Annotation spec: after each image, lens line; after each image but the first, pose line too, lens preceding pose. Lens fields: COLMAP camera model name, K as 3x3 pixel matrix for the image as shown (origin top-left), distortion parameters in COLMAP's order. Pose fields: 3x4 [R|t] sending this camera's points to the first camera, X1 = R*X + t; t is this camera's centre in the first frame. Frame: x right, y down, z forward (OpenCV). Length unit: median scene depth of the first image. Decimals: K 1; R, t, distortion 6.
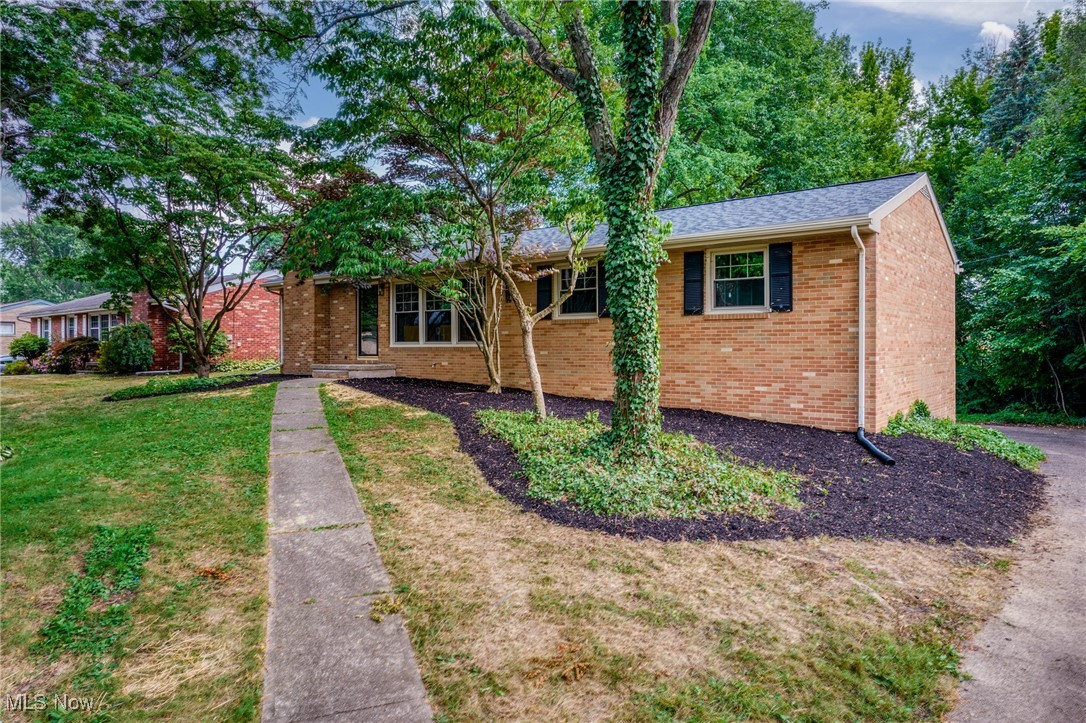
lens RADIAL K [[687.4, 0, 542.9], [0, 687.4, 358.9], [0, 0, 1]] dist [0.005955, 0.001416]
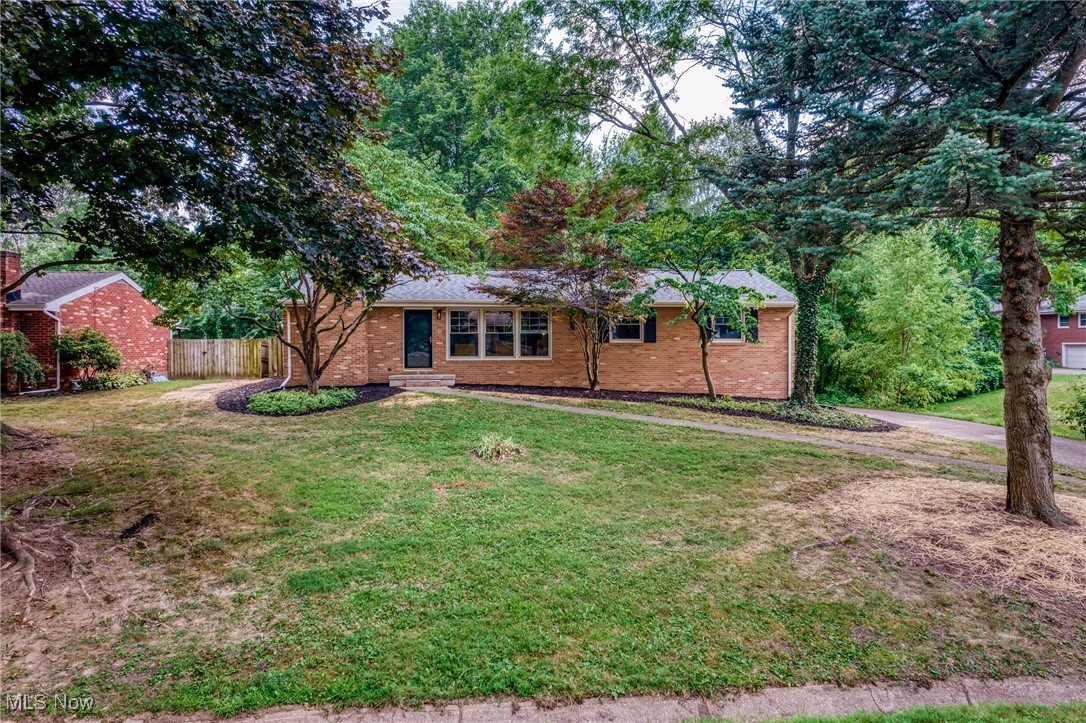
lens RADIAL K [[687.4, 0, 543.5], [0, 687.4, 359.9], [0, 0, 1]] dist [0.005955, 0.001416]
pose [[0.799152, -0.005389, 0.601105, -0.884426], [0.010161, 0.999938, -0.004544, -0.011044], [-0.601043, 0.009739, 0.799157, -0.124944]]
